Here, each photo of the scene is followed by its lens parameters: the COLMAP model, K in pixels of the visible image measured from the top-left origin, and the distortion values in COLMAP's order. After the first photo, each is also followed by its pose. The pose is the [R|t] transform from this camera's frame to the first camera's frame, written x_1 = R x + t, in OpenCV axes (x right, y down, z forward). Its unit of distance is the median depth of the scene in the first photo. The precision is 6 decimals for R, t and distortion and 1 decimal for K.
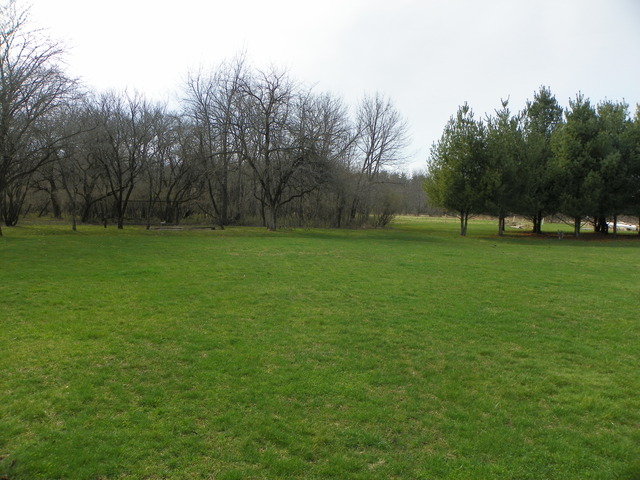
lens RADIAL K [[478.2, 0, 320.0], [0, 478.2, 240.0], [0, 0, 1]] dist [-0.080722, 0.009484]
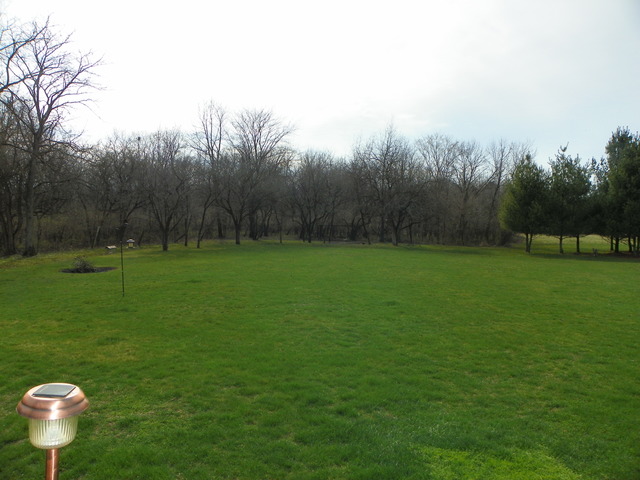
lens RADIAL K [[478.2, 0, 320.0], [0, 478.2, 240.0], [0, 0, 1]] dist [-0.080722, 0.009484]
pose [[0.852215, 0.008096, -0.523130, 0.486804], [-0.029477, 0.999035, -0.032560, 0.017156], [0.522361, 0.043169, 0.851631, -0.416686]]
